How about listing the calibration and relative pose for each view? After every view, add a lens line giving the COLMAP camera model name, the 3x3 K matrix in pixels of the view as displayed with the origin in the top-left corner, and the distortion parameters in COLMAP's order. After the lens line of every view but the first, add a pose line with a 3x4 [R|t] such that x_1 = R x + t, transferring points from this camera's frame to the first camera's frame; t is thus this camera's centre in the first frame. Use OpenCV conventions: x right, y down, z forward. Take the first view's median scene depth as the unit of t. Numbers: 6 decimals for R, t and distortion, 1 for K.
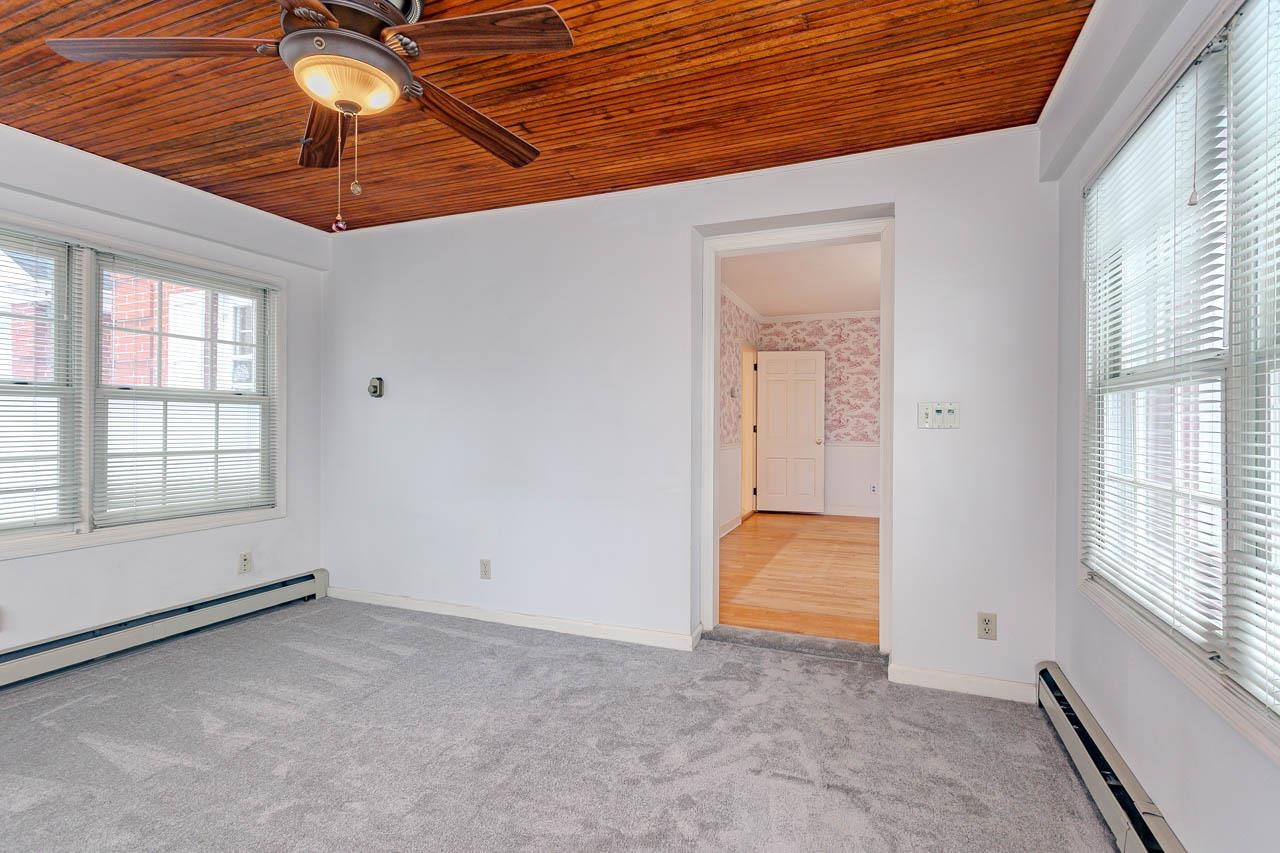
lens RADIAL K [[611.8, 0, 647.9], [0, 611.8, 427.4], [0, 0, 1]] dist [-0.002270, 0.003140]
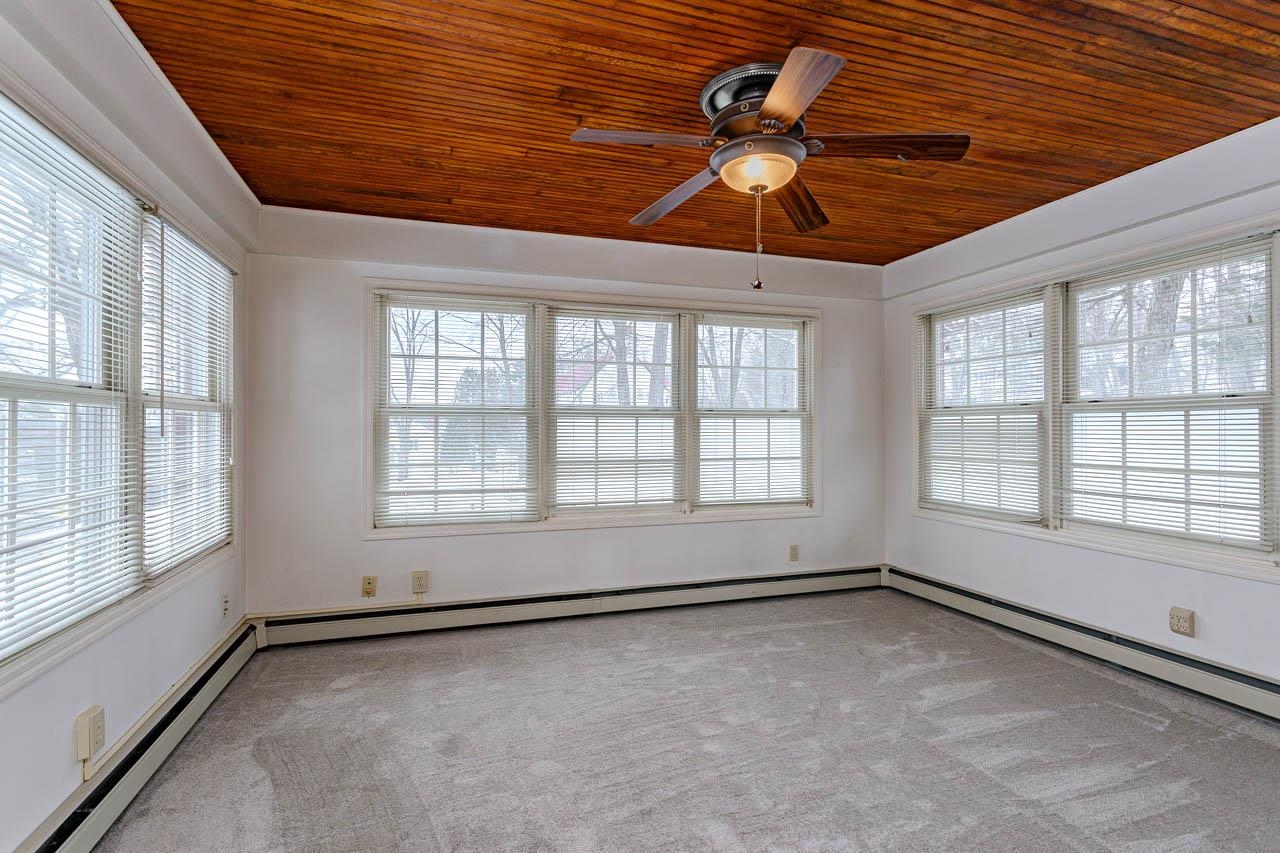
lens RADIAL K [[611.8, 0, 642.9], [0, 611.8, 420.7], [0, 0, 1]] dist [-0.002270, 0.003140]
pose [[-0.763980, -0.019471, -0.644946, 0.348042], [-0.017520, 0.999802, -0.009430, -0.007813], [0.645002, 0.004095, -0.764170, 1.239567]]
